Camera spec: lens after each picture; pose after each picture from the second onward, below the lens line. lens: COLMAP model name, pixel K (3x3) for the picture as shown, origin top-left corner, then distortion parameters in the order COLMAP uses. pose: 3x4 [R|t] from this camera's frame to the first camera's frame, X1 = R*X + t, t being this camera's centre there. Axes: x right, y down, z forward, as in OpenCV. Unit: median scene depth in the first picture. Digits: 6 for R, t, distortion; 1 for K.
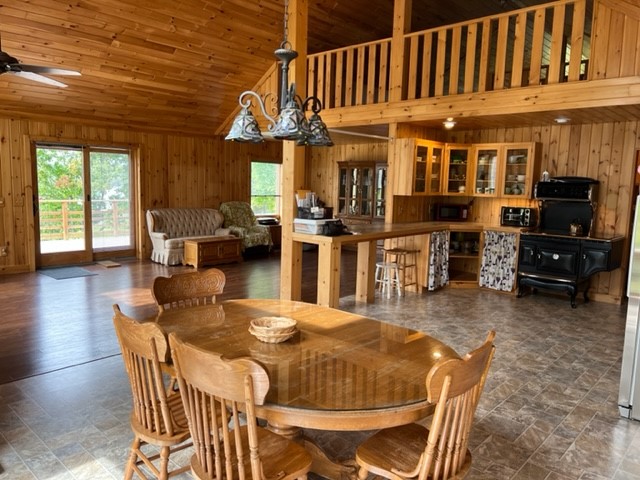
lens RADIAL K [[482.5, 0, 318.5], [0, 482.5, 241.0], [0, 0, 1]] dist [-0.003435, -0.018328]
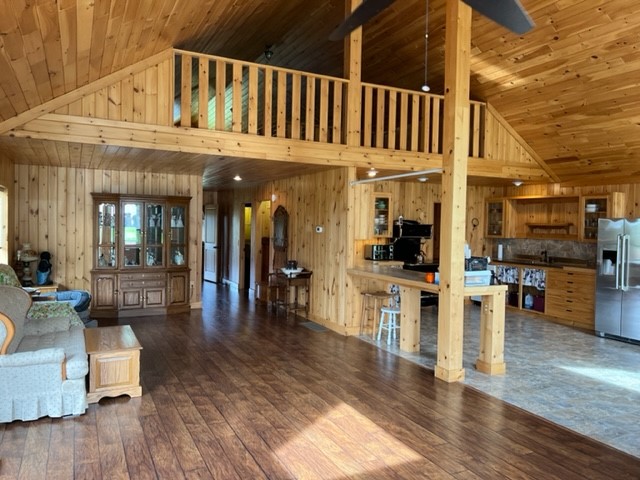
lens RADIAL K [[482.5, 0, 318.7], [0, 482.5, 239.8], [0, 0, 1]] dist [-0.003435, -0.018328]
pose [[0.348230, -0.045010, 0.936328, -0.796503], [0.105678, 0.994364, 0.008497, -0.114828], [-0.931433, 0.095990, 0.351024, 0.743033]]
